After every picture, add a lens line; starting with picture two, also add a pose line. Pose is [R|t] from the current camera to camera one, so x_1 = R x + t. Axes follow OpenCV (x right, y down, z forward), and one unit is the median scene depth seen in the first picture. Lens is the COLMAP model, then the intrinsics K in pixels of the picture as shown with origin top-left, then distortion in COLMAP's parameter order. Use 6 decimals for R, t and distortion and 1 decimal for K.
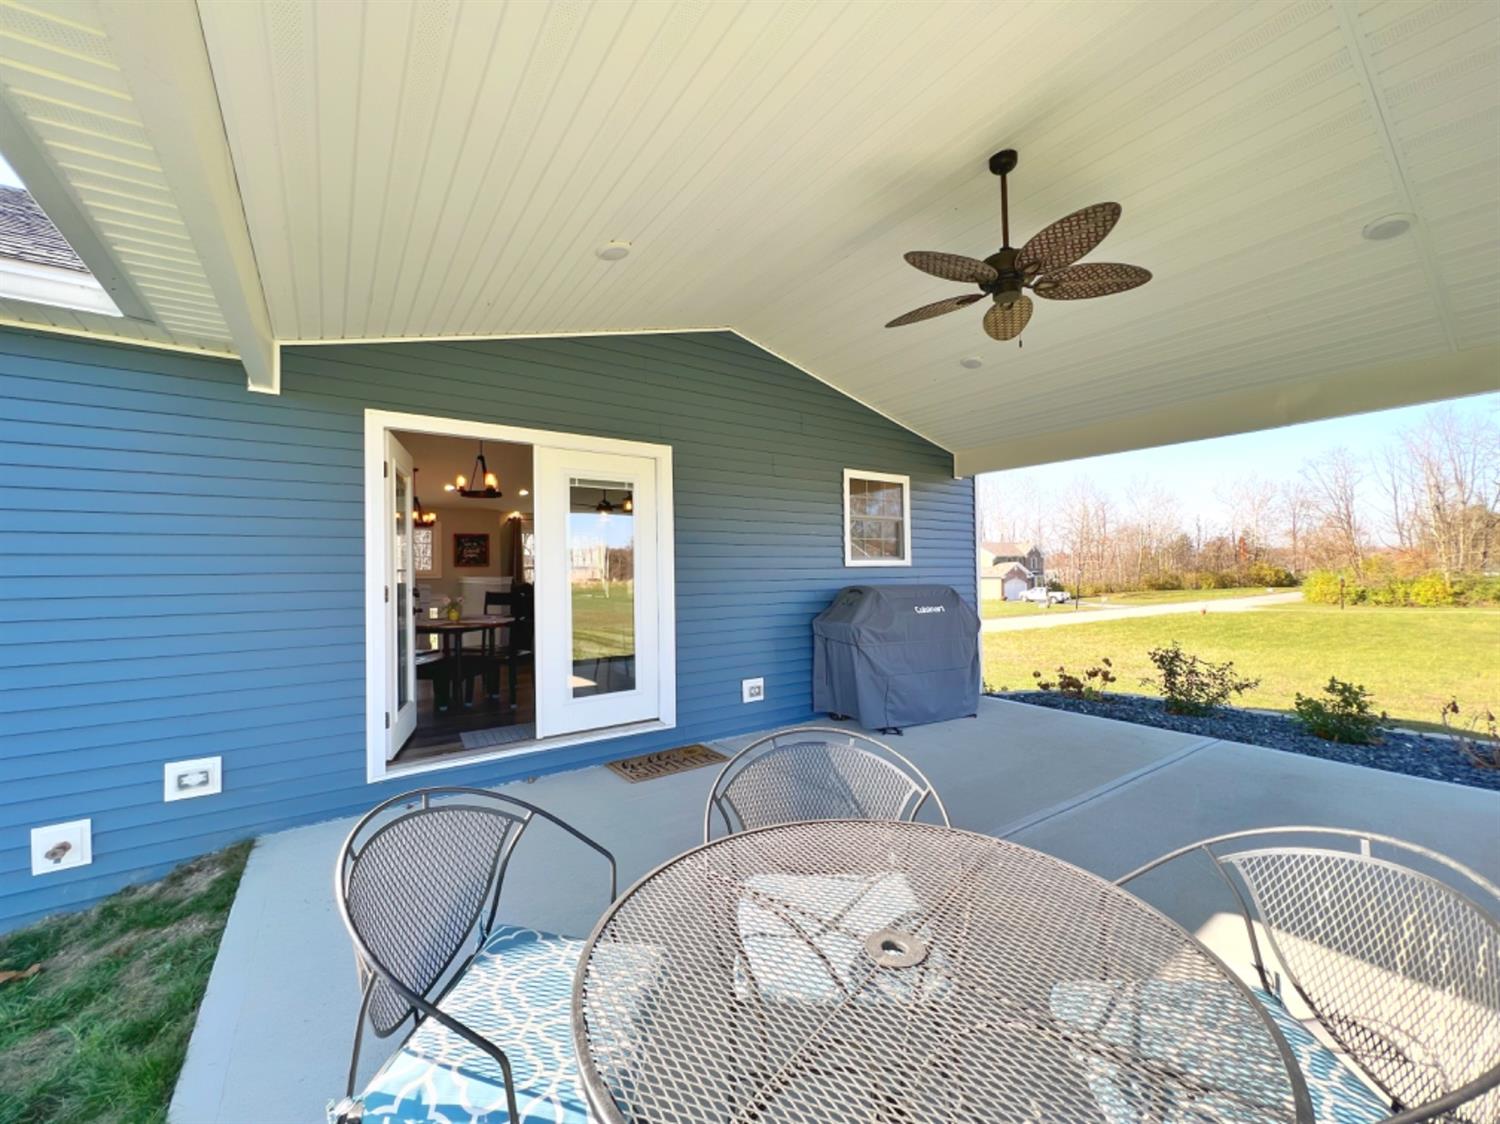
lens RADIAL K [[600.7, 0, 747.0], [0, 600.7, 570.3], [0, 0, 1]] dist [-0.000625, 0.000497]
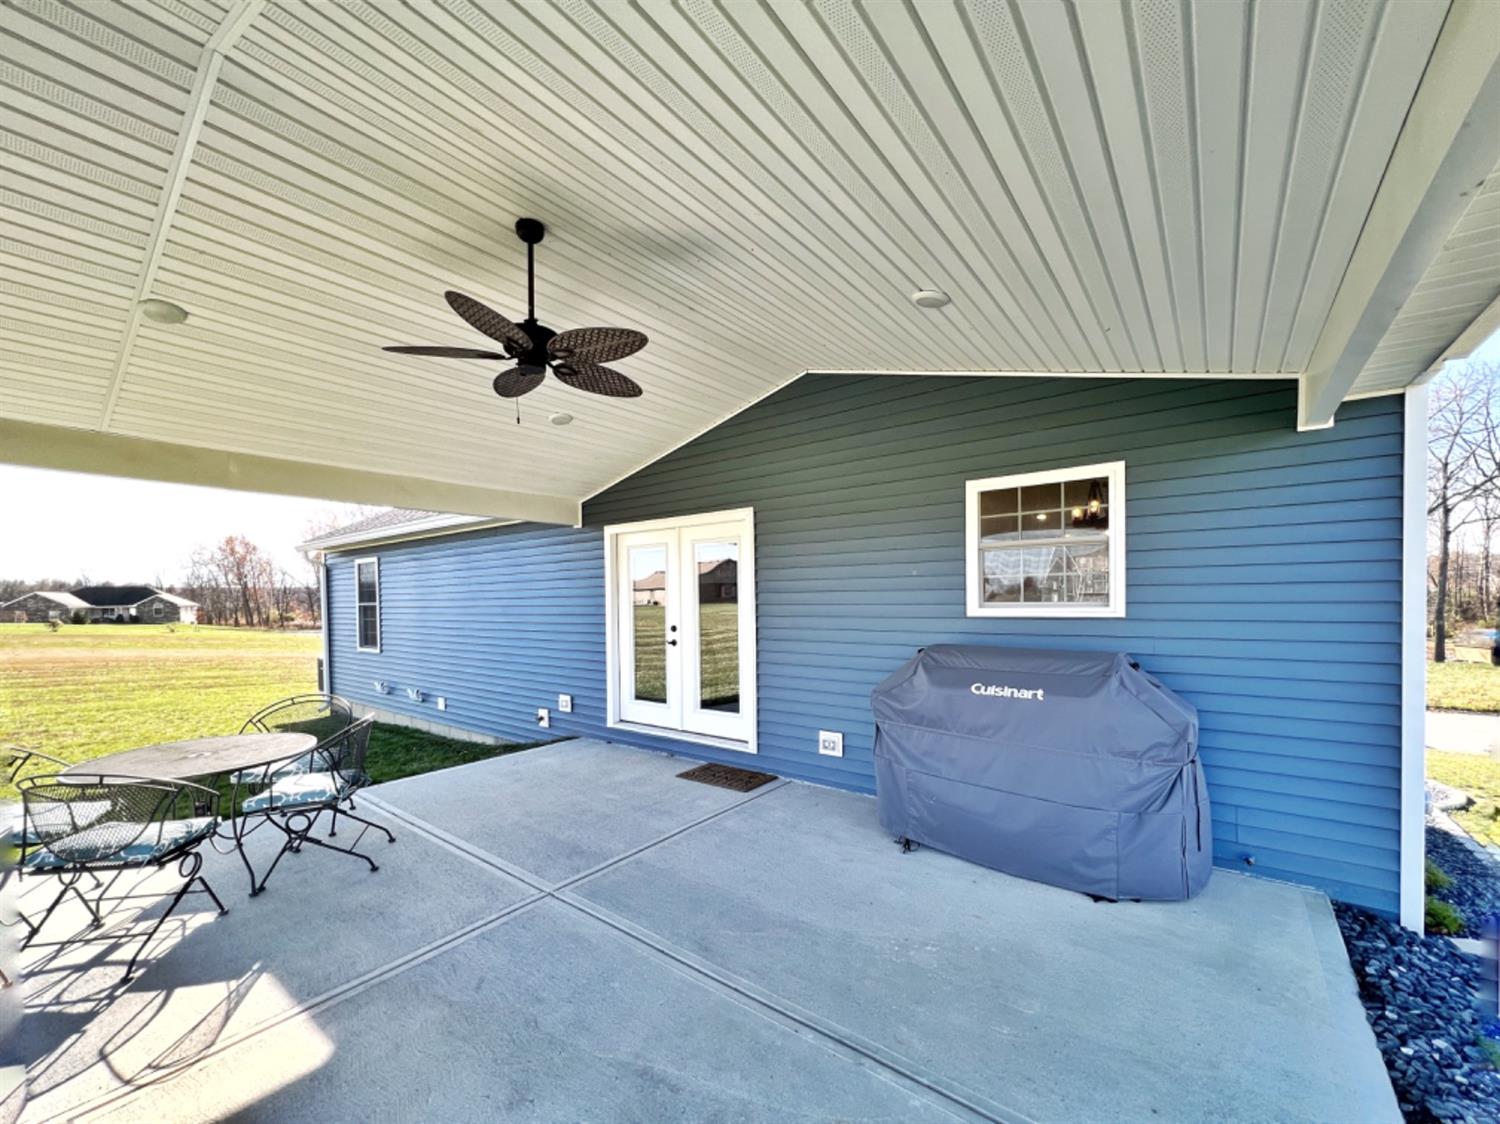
lens RADIAL K [[600.7, 0, 739.8], [0, 600.7, 603.6], [0, 0, 1]] dist [-0.000625, 0.000497]
pose [[0.284924, 0.021035, -0.958319, 0.815821], [0.017504, 0.999478, 0.027142, -0.048233], [0.958390, -0.024508, 0.284408, 0.550442]]
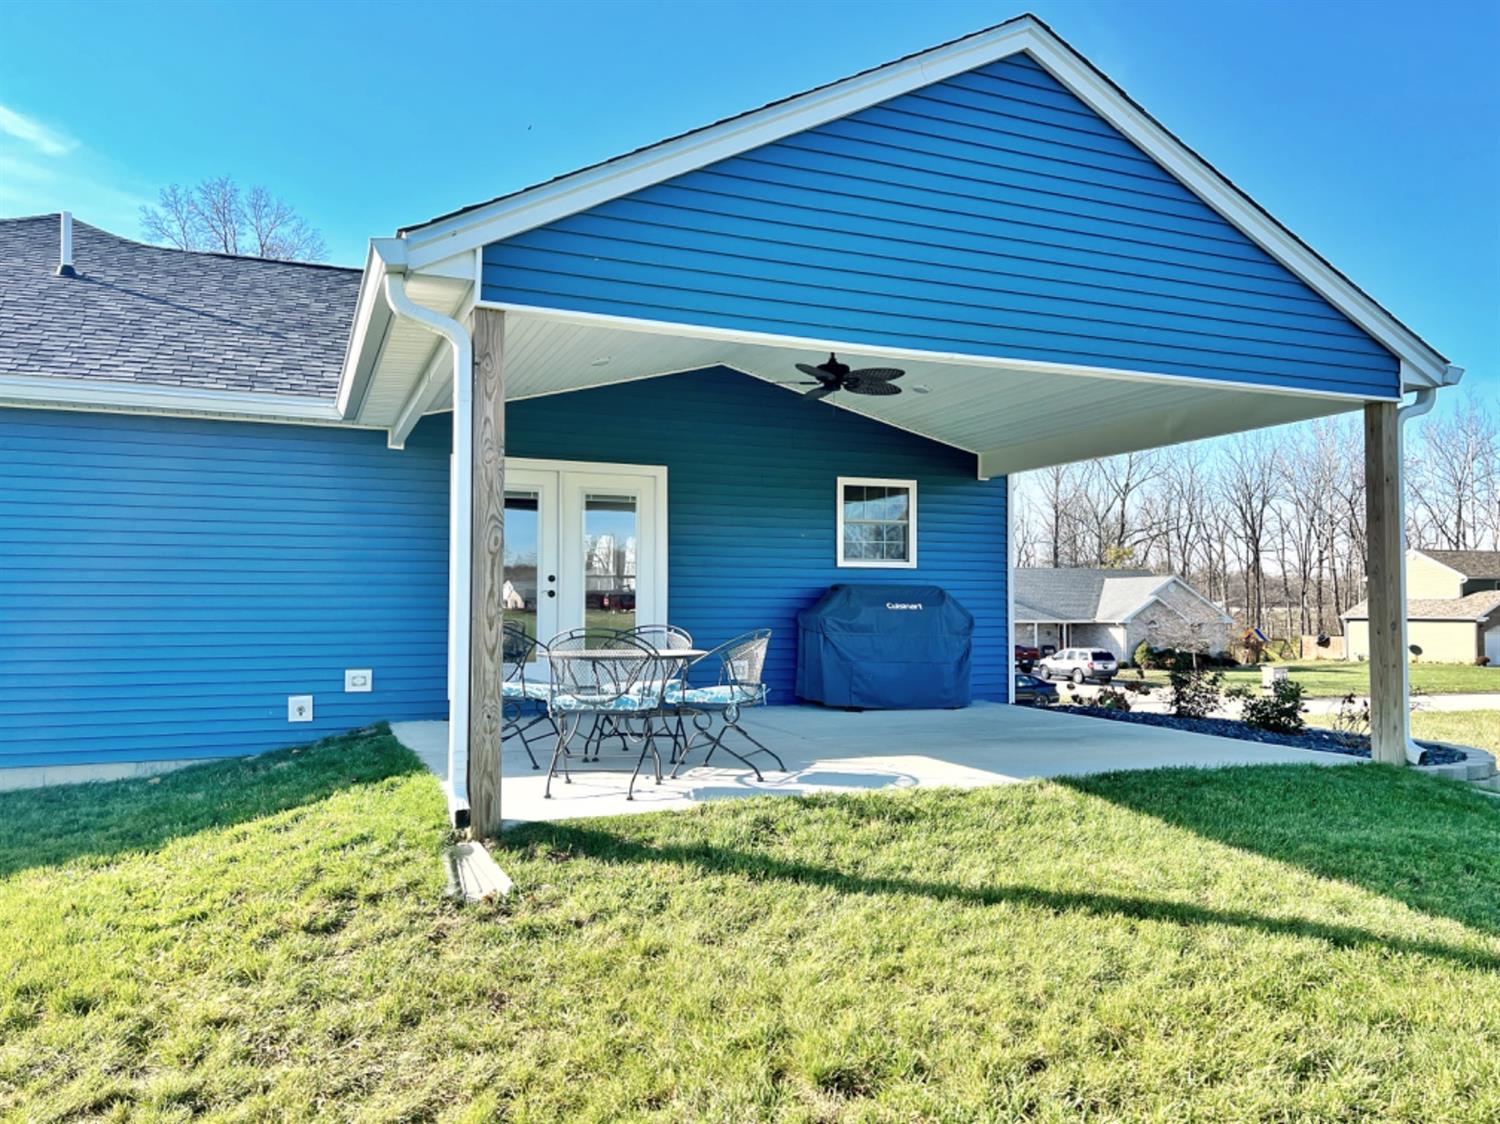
lens RADIAL K [[1126.7, 0, 752.5], [0, 1126.7, 560.4], [0, 0, 1]] dist [0.060227, -0.069280]
pose [[0.975107, 0.005956, -0.221655, 0.483299], [-0.014162, 0.999271, -0.035451, 0.057665], [0.221282, 0.037708, 0.974481, -1.046156]]
